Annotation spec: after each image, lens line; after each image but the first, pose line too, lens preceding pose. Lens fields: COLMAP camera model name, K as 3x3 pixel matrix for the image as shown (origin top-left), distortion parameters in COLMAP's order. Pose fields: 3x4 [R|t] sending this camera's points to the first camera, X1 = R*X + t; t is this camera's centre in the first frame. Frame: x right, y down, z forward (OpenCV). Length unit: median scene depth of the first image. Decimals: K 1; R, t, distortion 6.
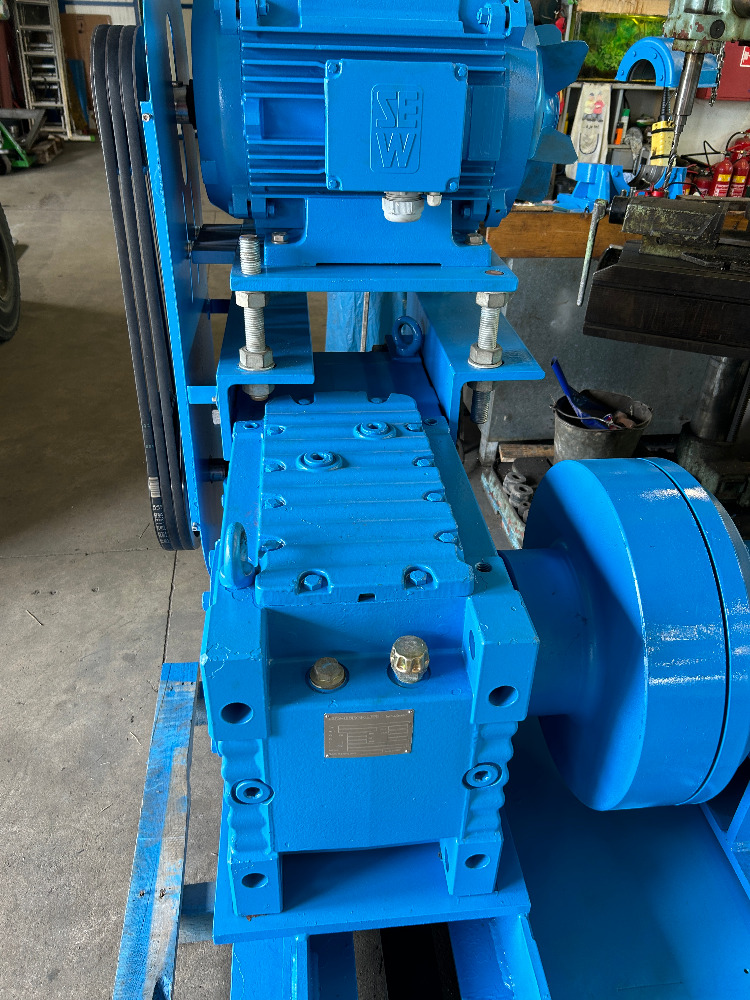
lens RADIAL K [[756.8, 0, 372.5], [0, 756.8, 500.7], [0, 0, 1]] dist [0.032495, -0.042819]
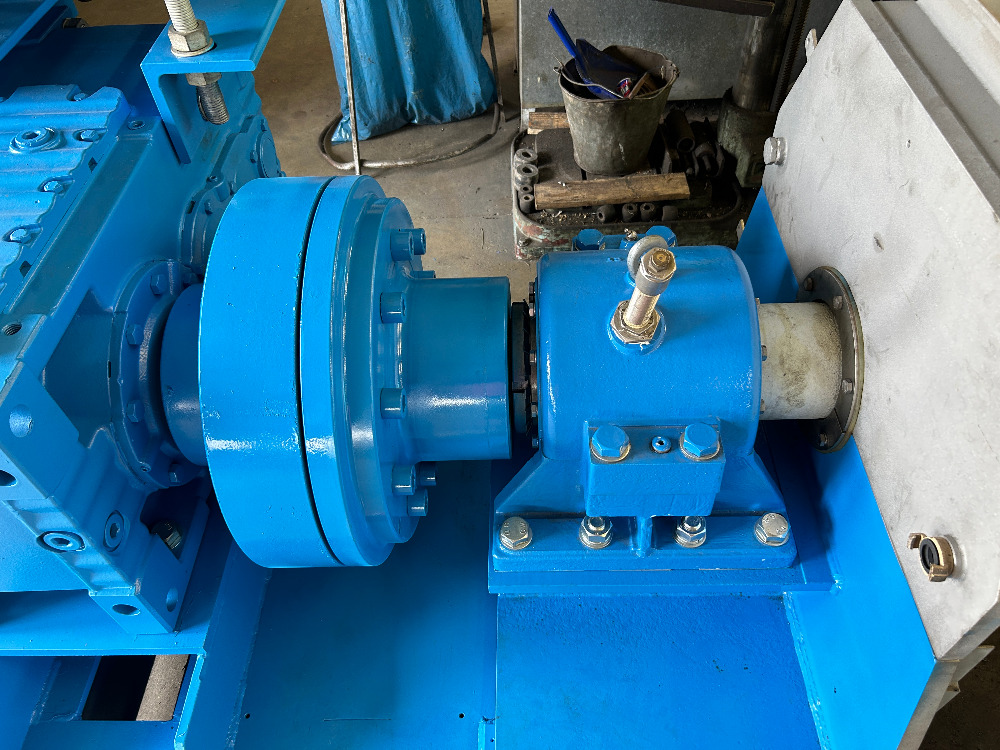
lens RADIAL K [[756.8, 0, 502.1], [0, 756.8, 381.4], [0, 0, 1]] dist [0.032495, -0.042819]
pose [[0.991829, 0.040773, -0.120886, 0.291081], [-0.003512, 0.955922, 0.293598, -0.039629], [0.127528, -0.290775, 0.948255, 0.085479]]
